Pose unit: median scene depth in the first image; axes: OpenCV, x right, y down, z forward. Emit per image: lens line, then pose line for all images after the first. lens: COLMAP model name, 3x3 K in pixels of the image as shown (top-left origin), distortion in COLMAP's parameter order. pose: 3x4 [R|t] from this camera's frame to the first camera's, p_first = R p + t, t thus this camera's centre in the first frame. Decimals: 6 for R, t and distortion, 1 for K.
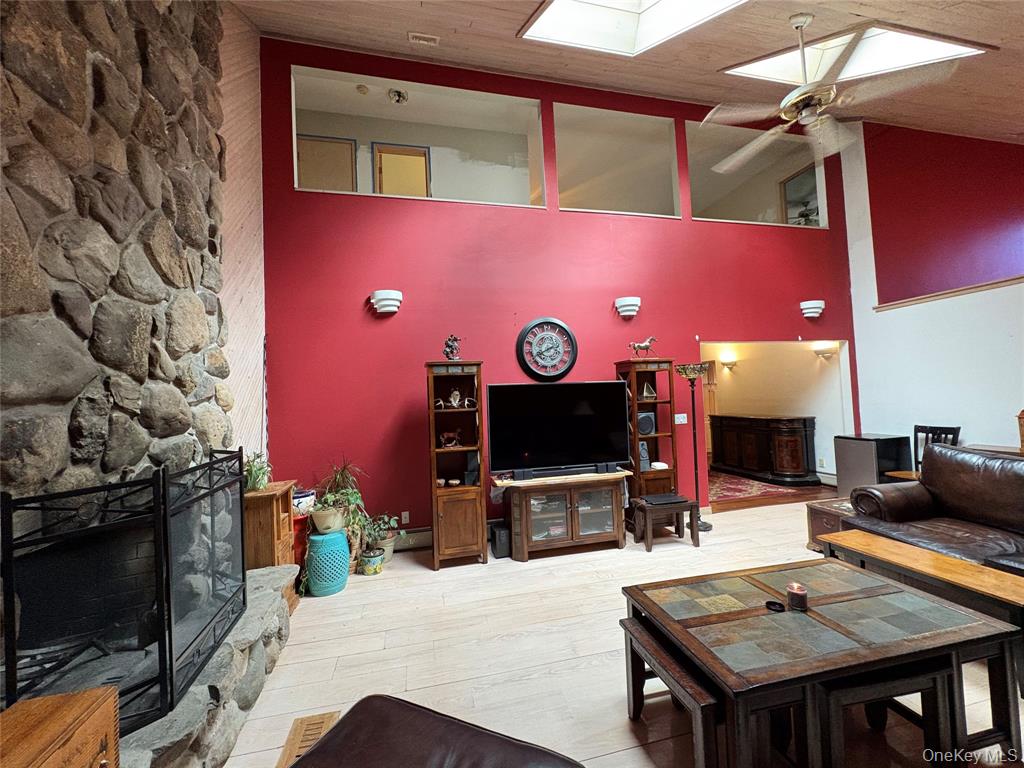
lens RADIAL K [[408.3, 0, 509.5], [0, 408.3, 386.3], [0, 0, 1]] dist [-0.000822, 0.000082]
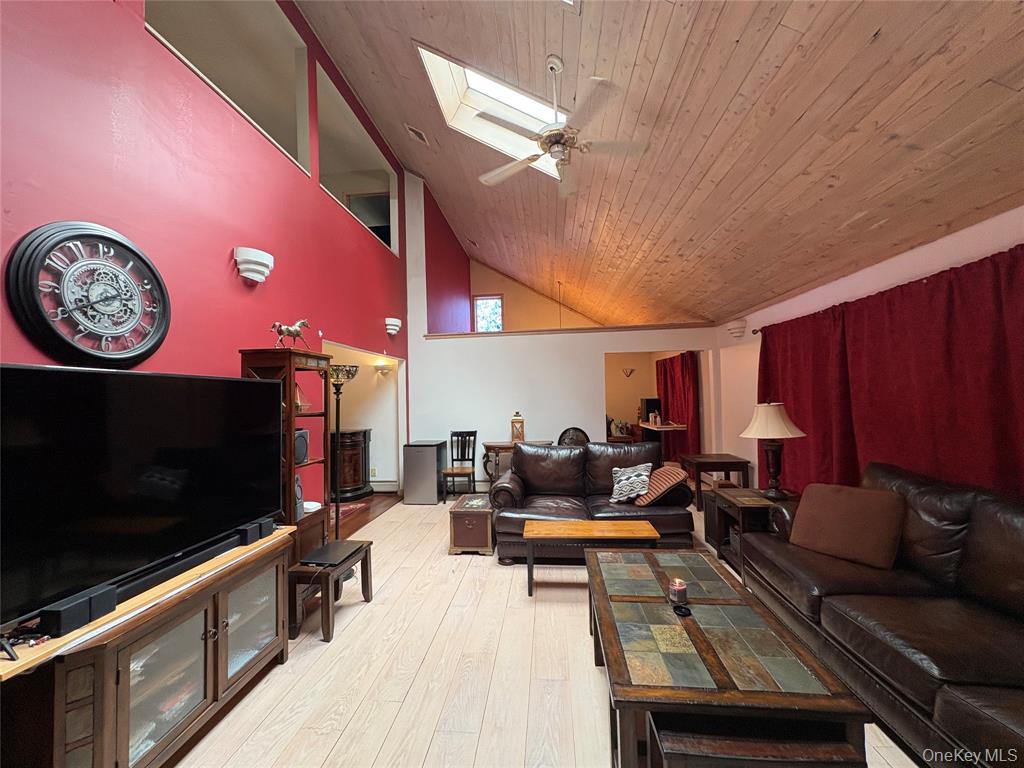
lens RADIAL K [[408.3, 0, 510.1], [0, 408.3, 383.9], [0, 0, 1]] dist [-0.000822, 0.000082]
pose [[0.319493, 0.061005, 0.945623, -0.182085], [-0.013700, 0.998119, -0.059763, 0.022847], [-0.947490, 0.006138, 0.319728, 0.437352]]
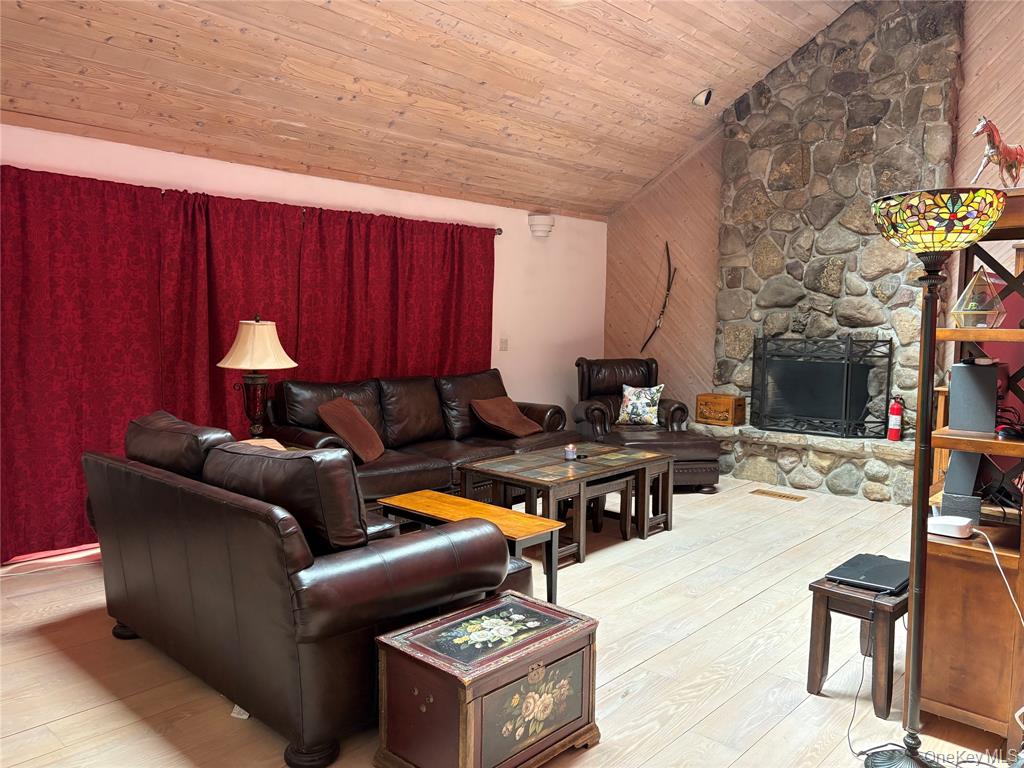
lens RADIAL K [[774.8, 0, 513.4], [0, 774.8, 386.3], [0, 0, 1]] dist [0.045102, -0.045529]
pose [[-0.823636, 0.079366, -0.561538, 0.961181], [0.034152, 0.995303, 0.090581, 0.011648], [0.566090, 0.055429, -0.822478, 1.260218]]
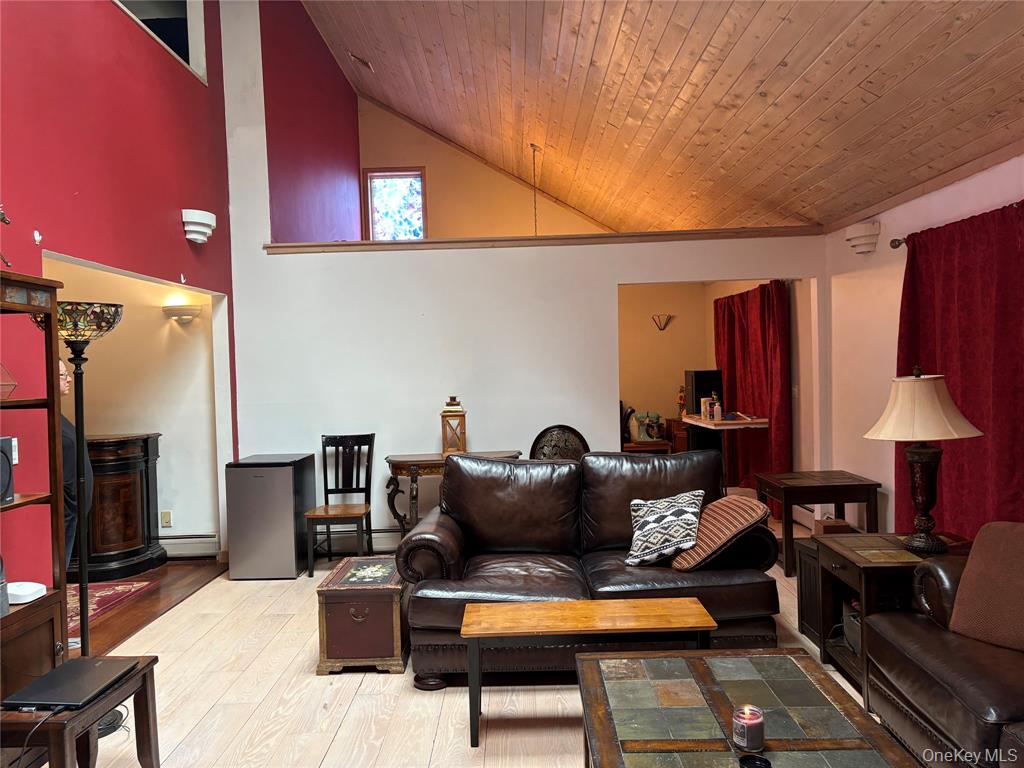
lens RADIAL K [[774.8, 0, 513.8], [0, 774.8, 386.6], [0, 0, 1]] dist [0.045102, -0.045529]
pose [[0.232544, 0.008850, 0.972546, -0.162178], [-0.005783, 0.999954, -0.007717, 0.026159], [-0.972569, -0.003830, 0.232585, 0.435029]]
